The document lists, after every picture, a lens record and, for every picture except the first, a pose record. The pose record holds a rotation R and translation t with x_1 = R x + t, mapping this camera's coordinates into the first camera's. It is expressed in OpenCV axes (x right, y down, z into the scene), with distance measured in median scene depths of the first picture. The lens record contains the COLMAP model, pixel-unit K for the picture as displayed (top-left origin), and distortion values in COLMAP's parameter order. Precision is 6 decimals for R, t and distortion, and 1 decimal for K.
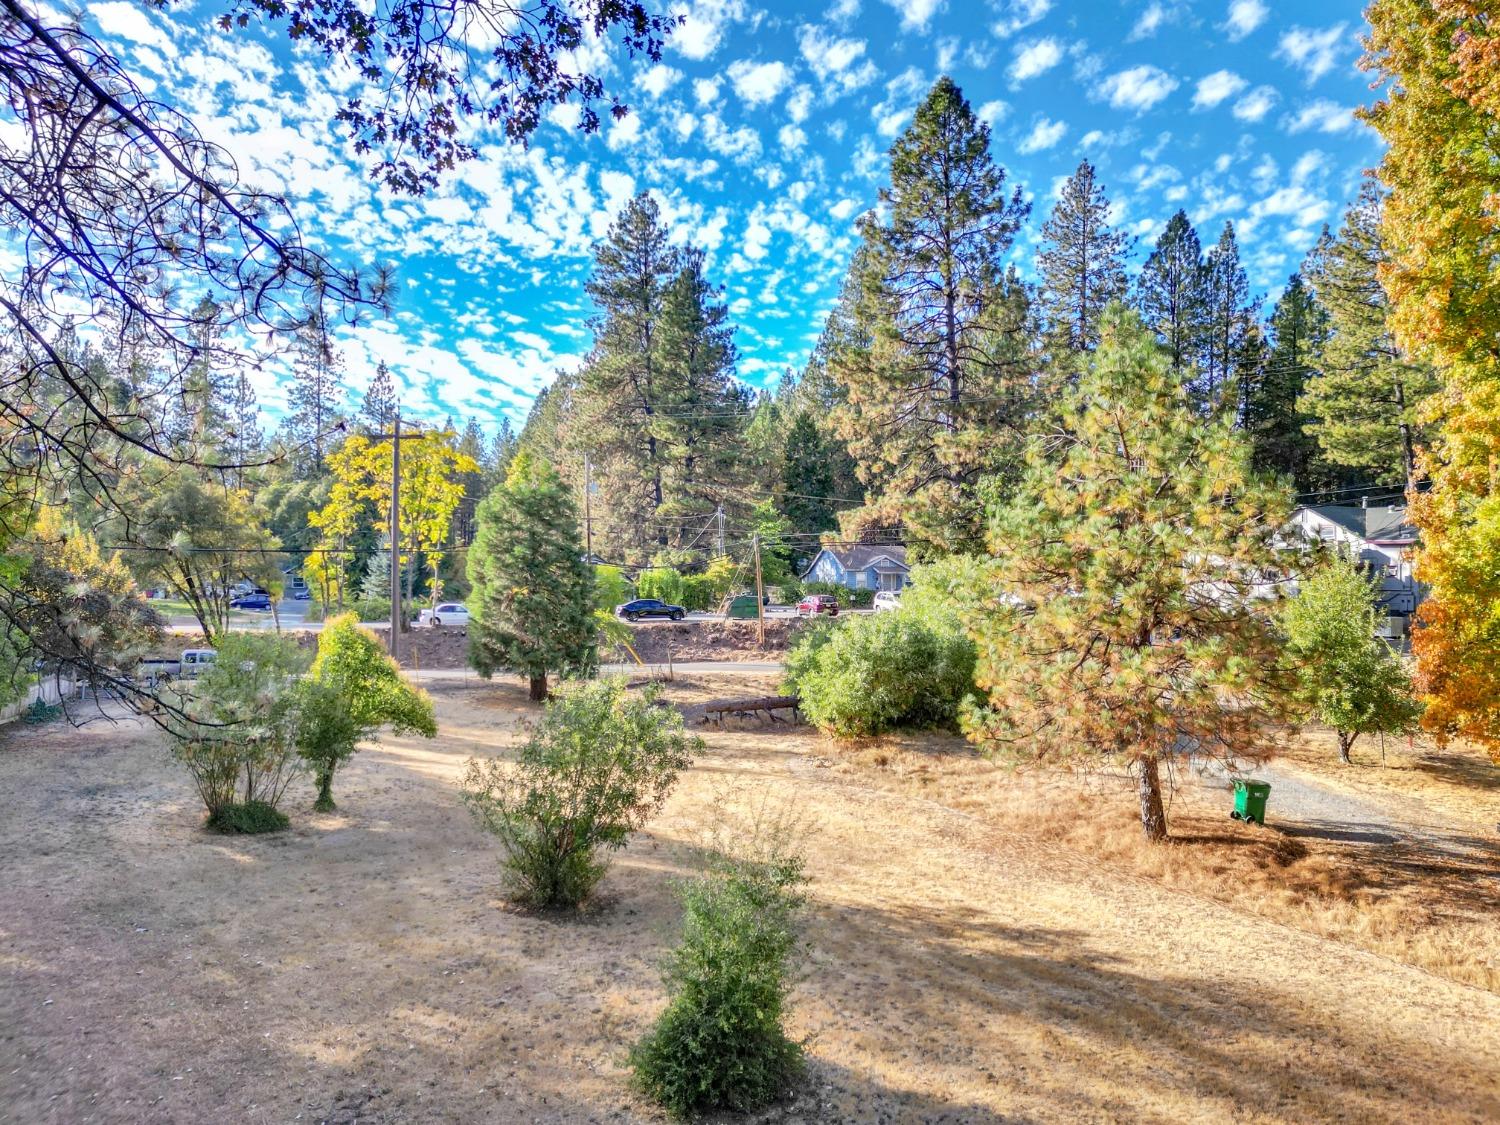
lens RADIAL K [[1039.1, 0, 745.0], [0, 1039.1, 565.6], [0, 0, 1]] dist [0.100855, -0.116230]
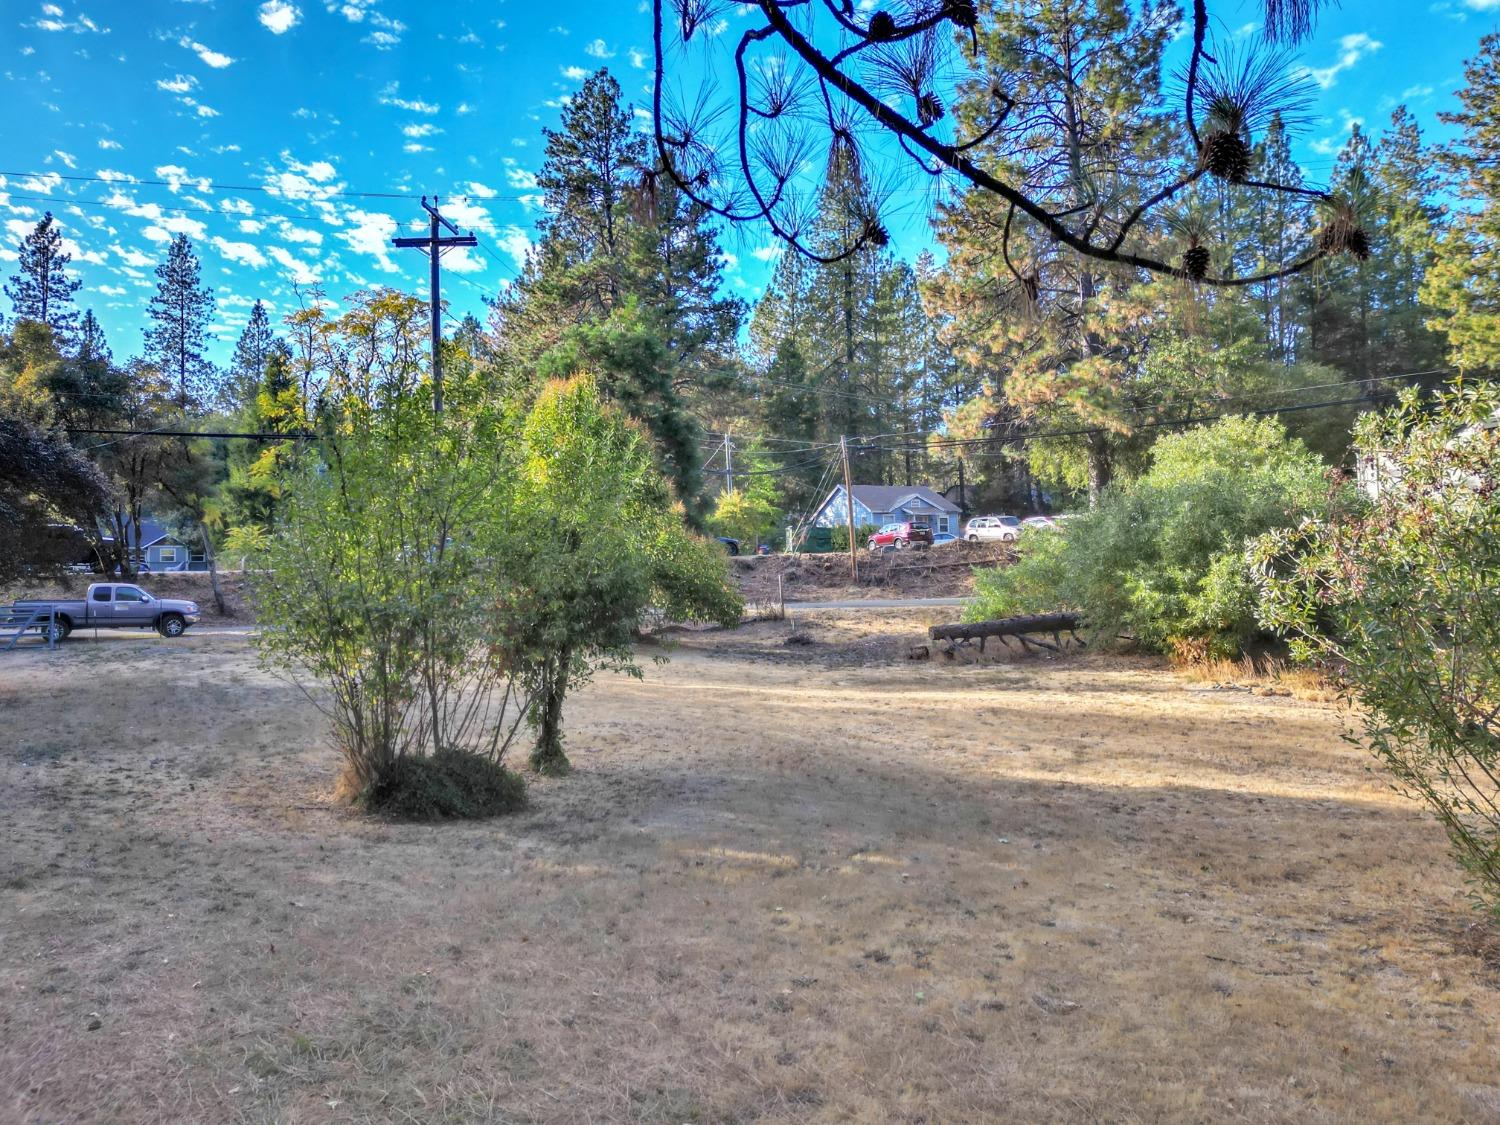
lens RADIAL K [[1085.0, 0, 691.3], [0, 1085.0, 530.1], [0, 0, 1]] dist [0.110840, -0.136246]
pose [[0.996664, -0.021214, 0.078805, -0.158671], [0.023694, 0.999249, -0.030662, 0.058616], [-0.078095, 0.032427, 0.996418, 0.209949]]
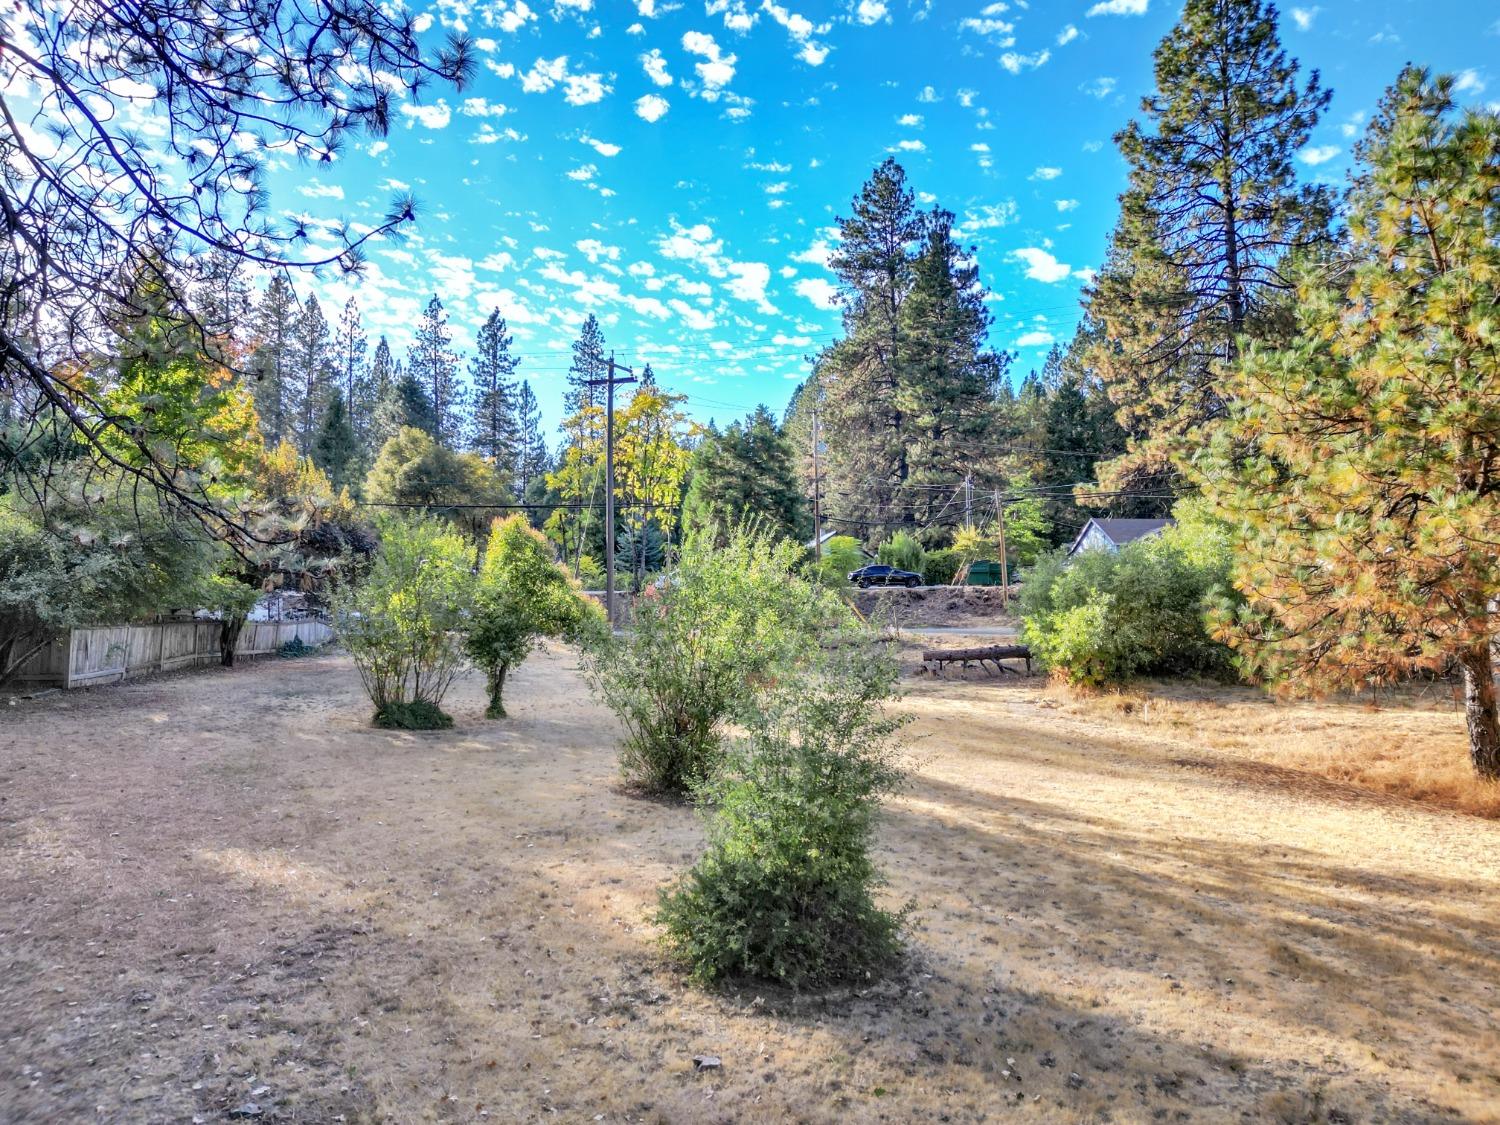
lens RADIAL K [[1039.1, 0, 745.0], [0, 1039.1, 565.6], [0, 0, 1]] dist [0.100855, -0.116230]
pose [[0.966570, -0.010122, -0.256203, 0.029223], [0.006973, 0.999889, -0.013197, 0.045441], [0.256308, 0.010970, 0.966533, 0.056344]]
